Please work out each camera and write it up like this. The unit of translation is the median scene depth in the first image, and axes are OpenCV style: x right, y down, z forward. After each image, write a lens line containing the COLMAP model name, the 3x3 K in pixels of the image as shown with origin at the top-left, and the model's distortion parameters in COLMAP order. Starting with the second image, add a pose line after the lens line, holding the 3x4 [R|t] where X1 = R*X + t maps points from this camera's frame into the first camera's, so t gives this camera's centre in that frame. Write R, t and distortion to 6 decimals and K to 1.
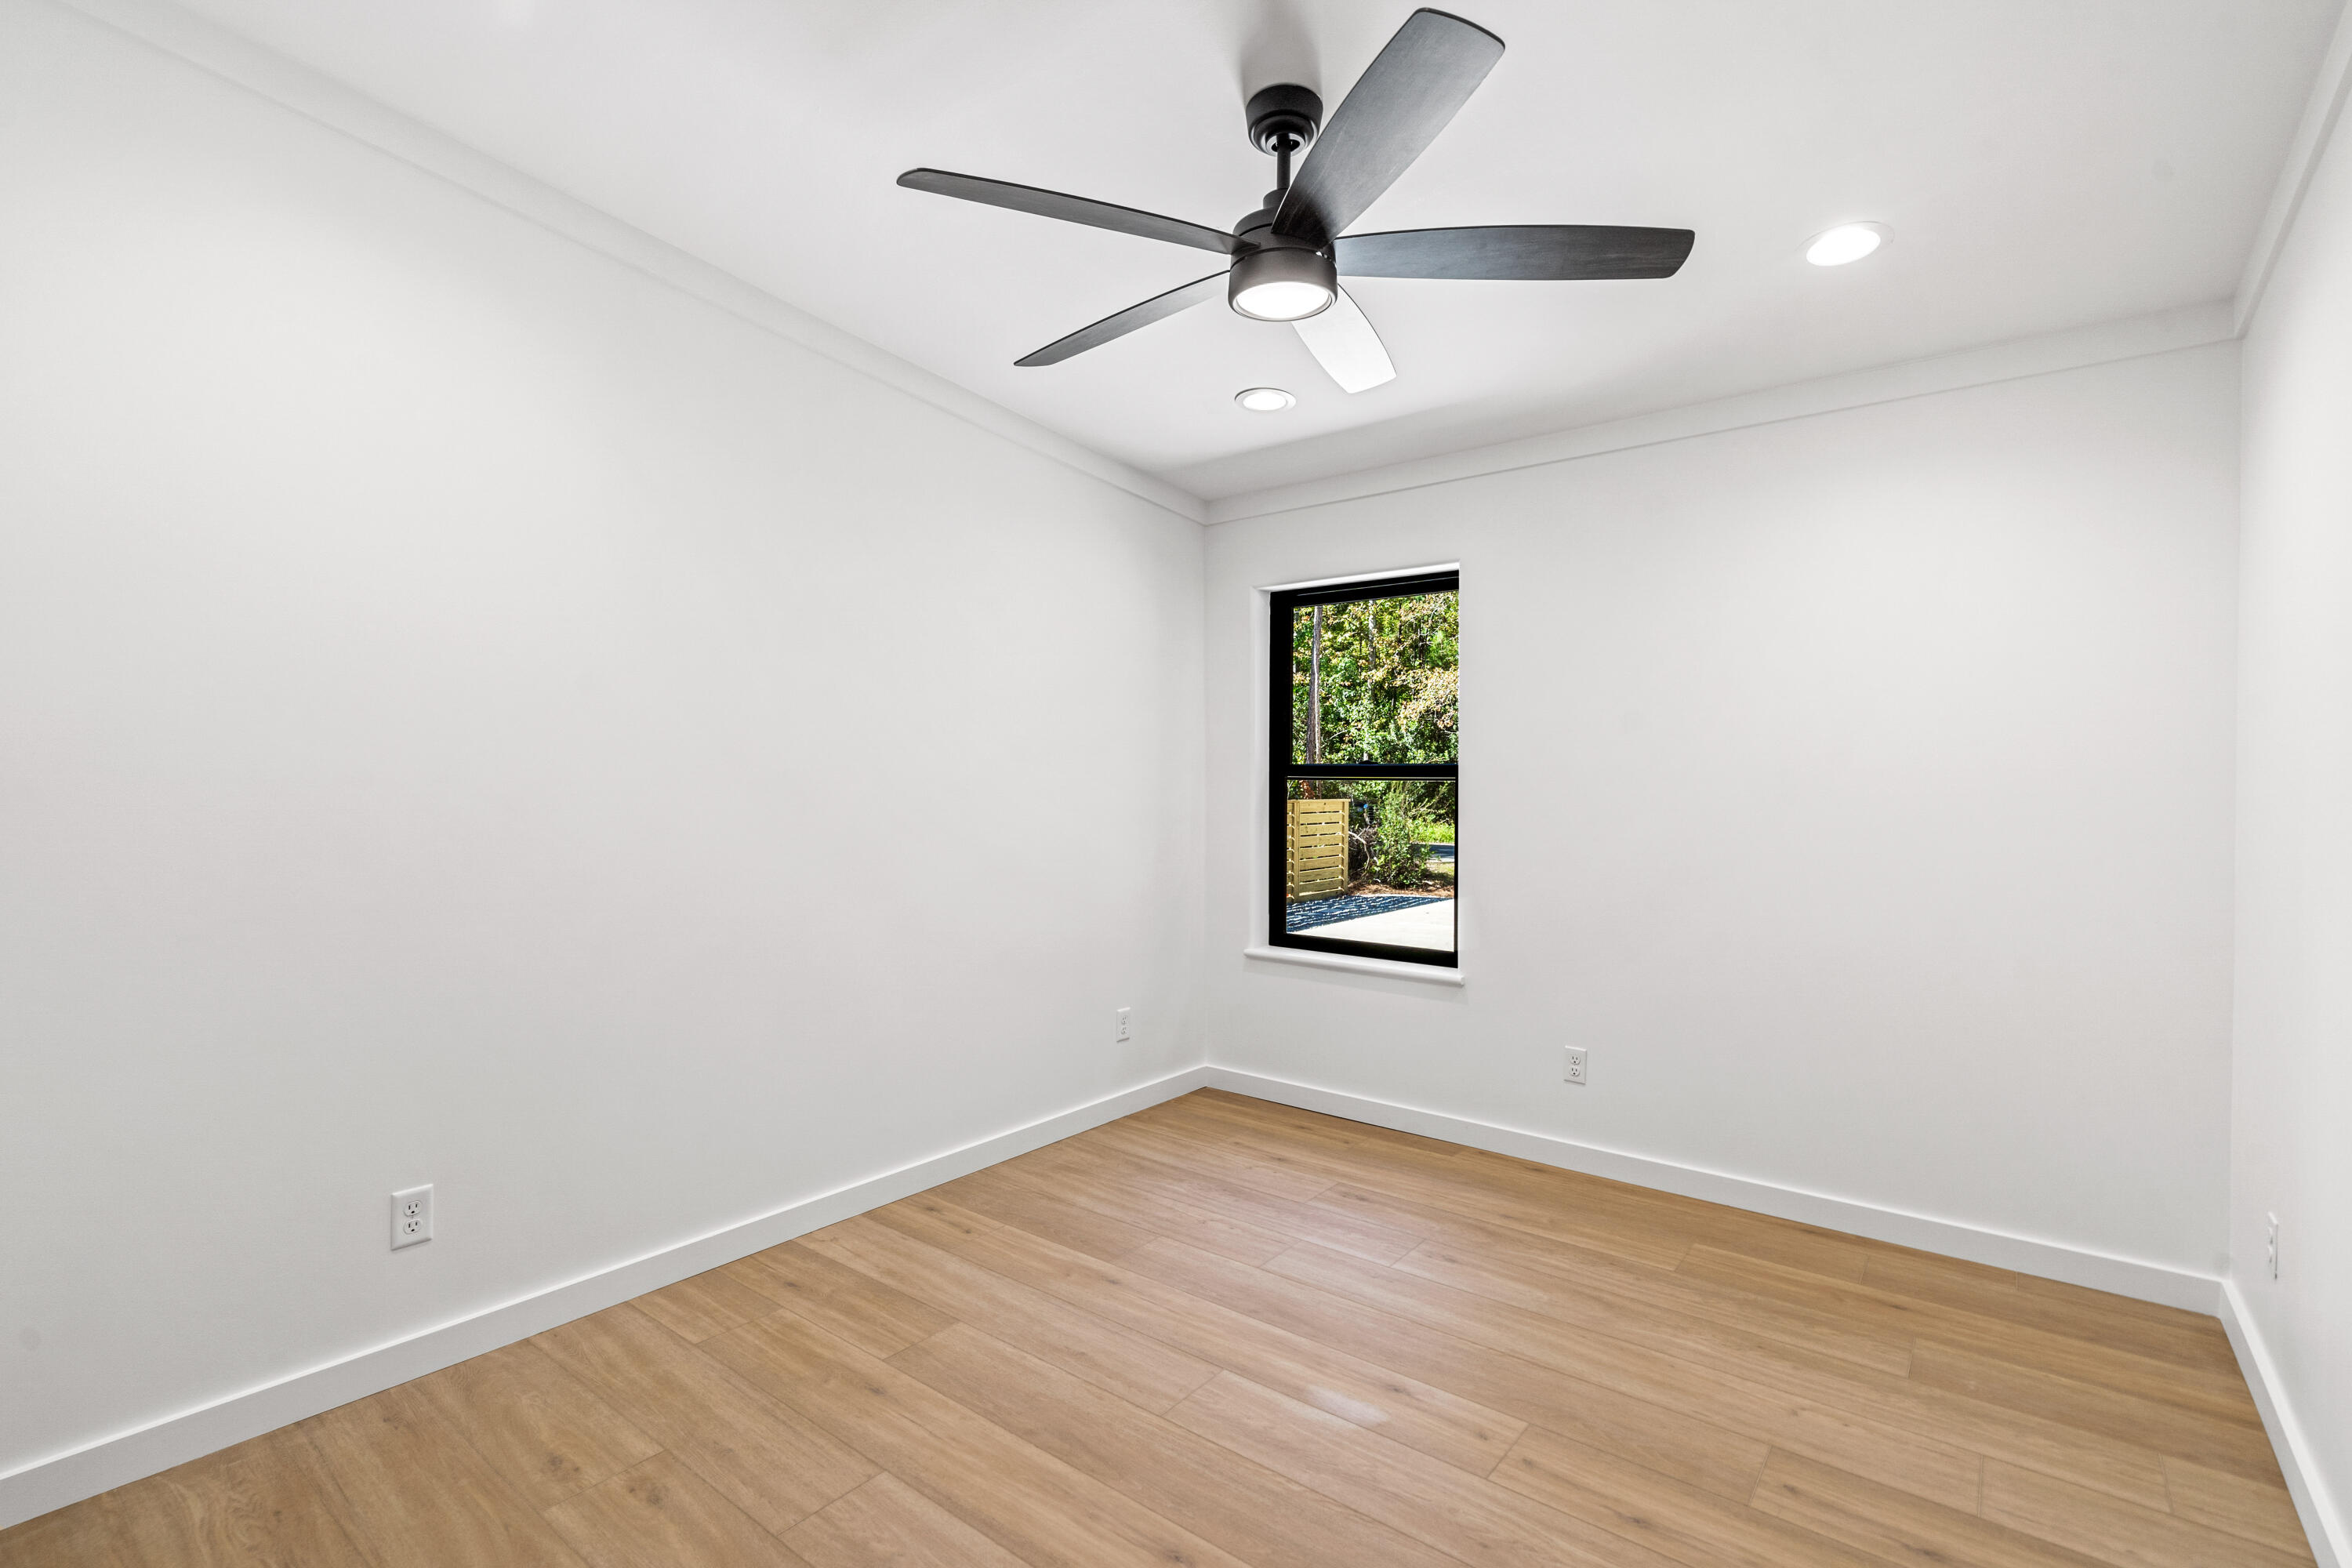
lens RADIAL K [[1096.9, 0, 1163.2], [0, 1096.9, 770.1], [0, 0, 1]] dist [-0.002537, -0.000565]
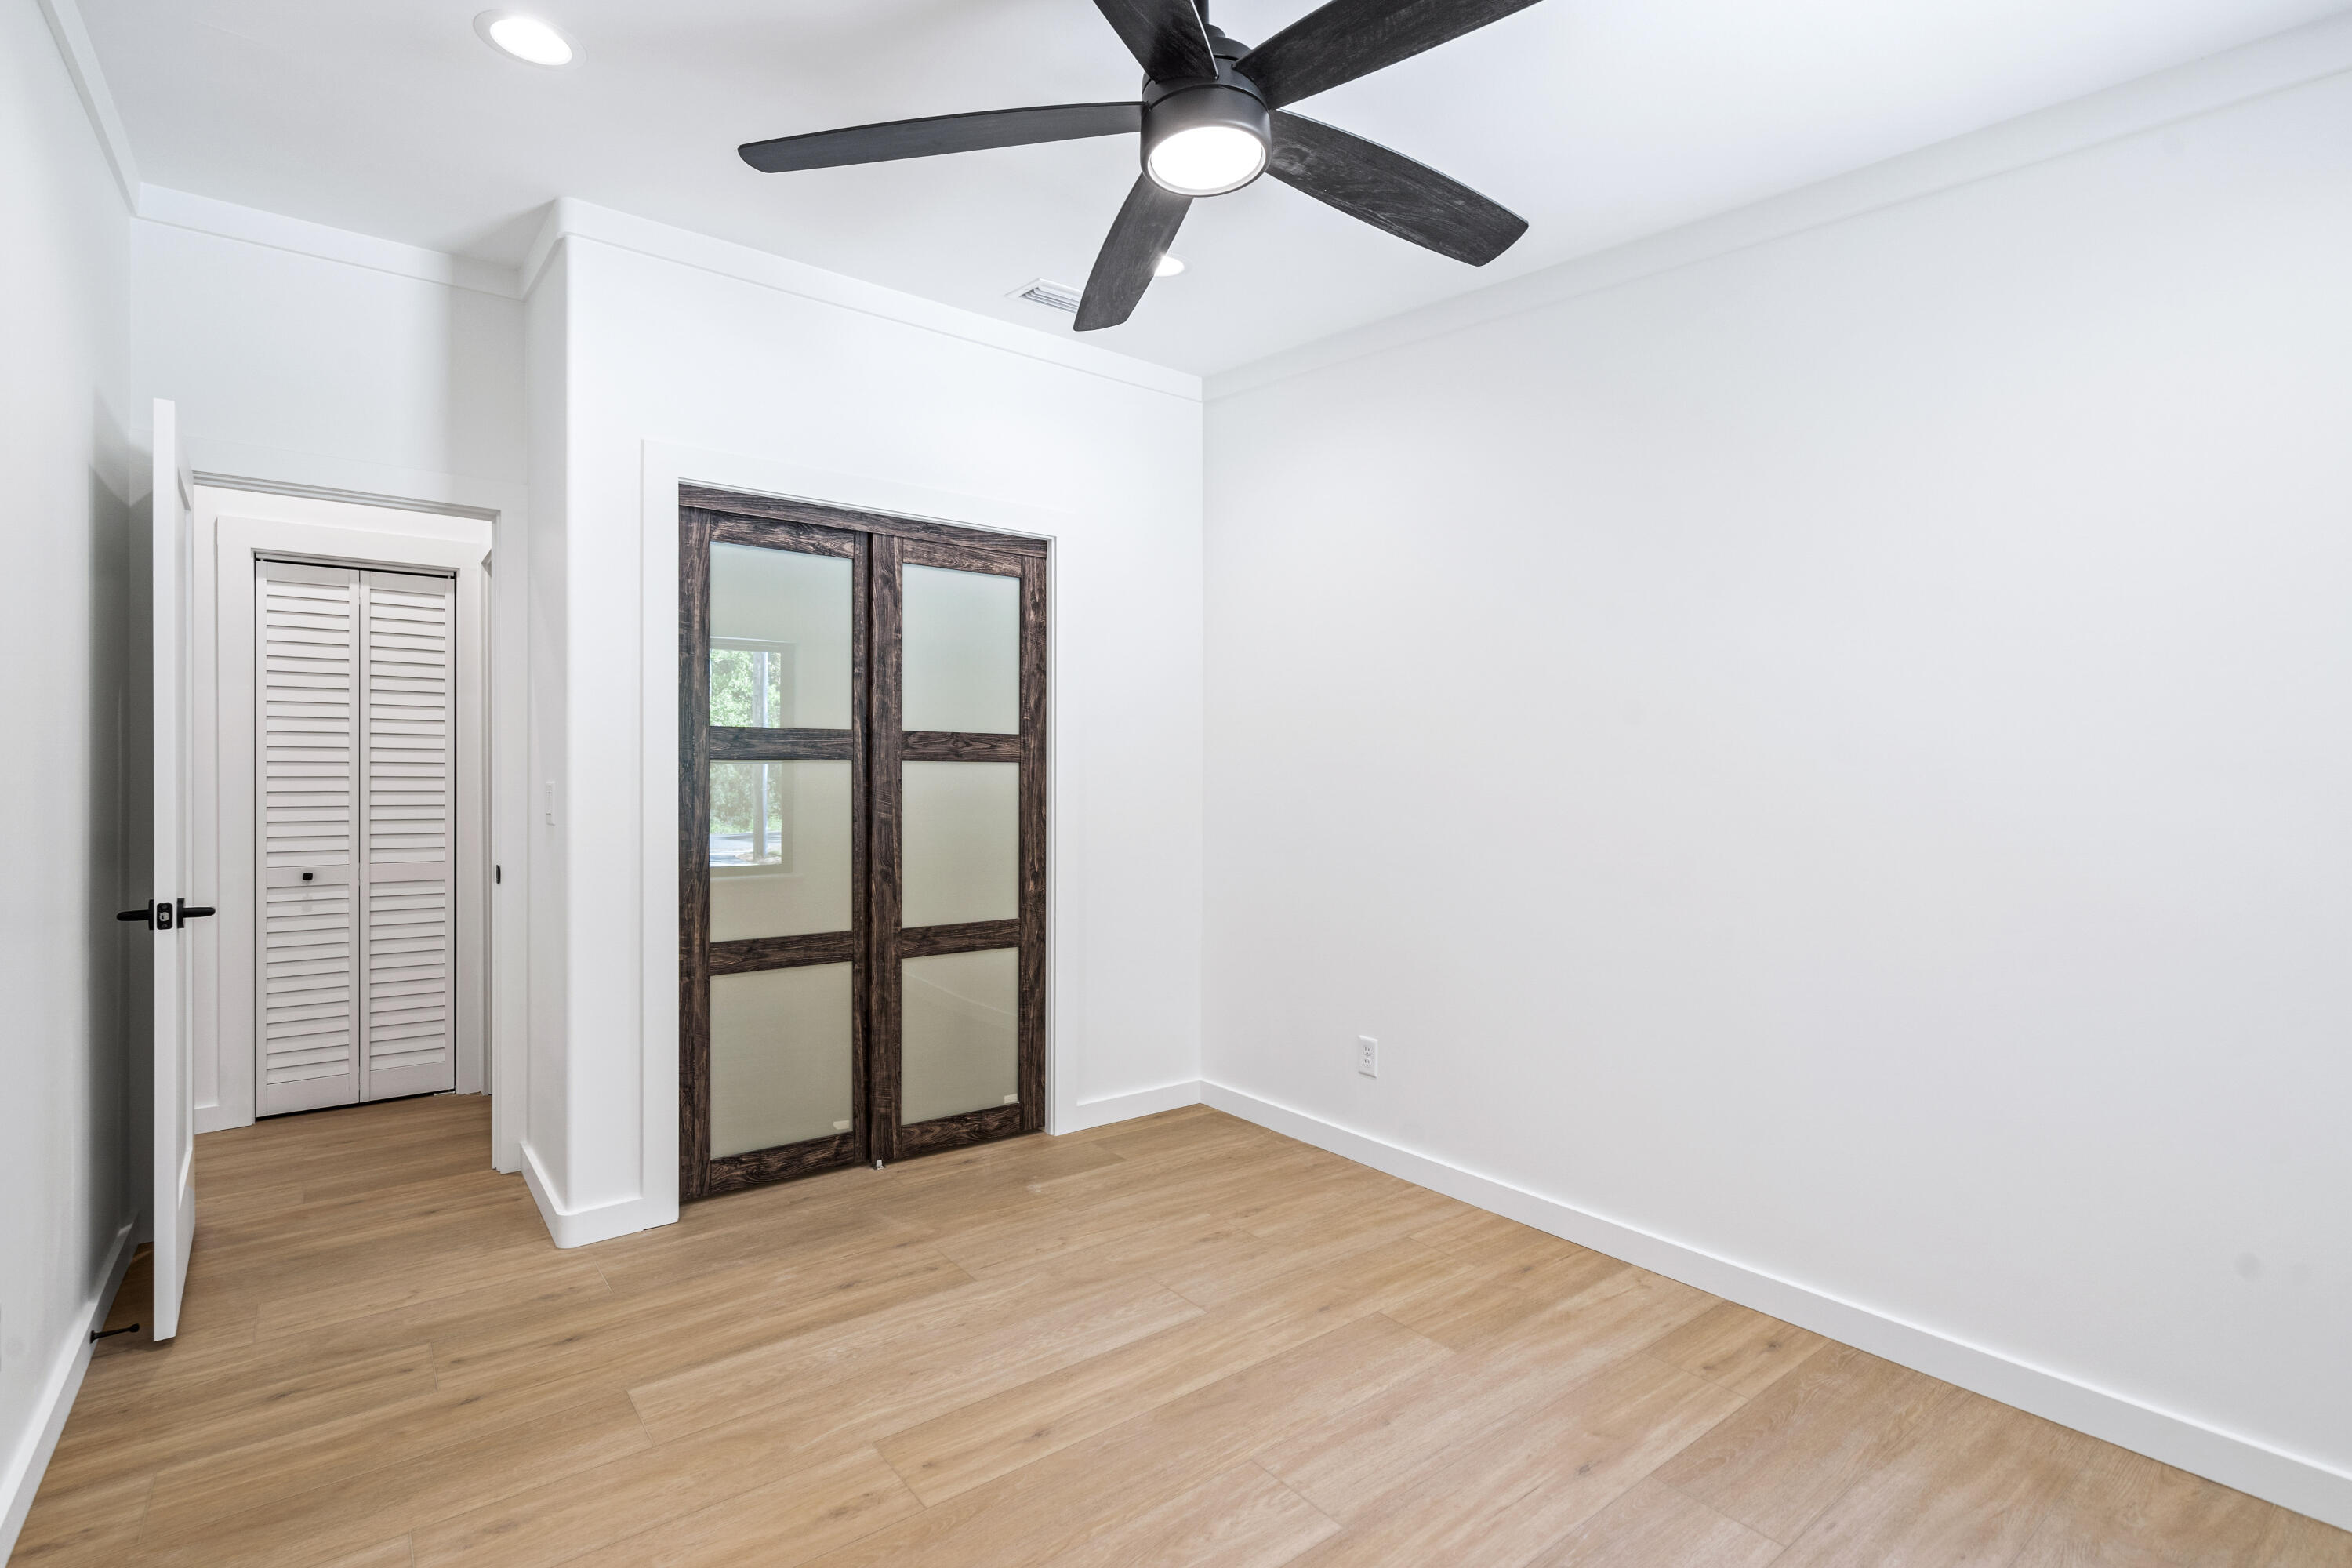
lens RADIAL K [[1096.9, 0, 1163.2], [0, 1096.9, 770.1], [0, 0, 1]] dist [-0.002537, -0.000565]
pose [[-0.238885, -0.005370, -0.971033, 0.751461], [0.001469, 0.999982, -0.005891, 0.015878], [0.971047, -0.002834, -0.238873, 0.952262]]
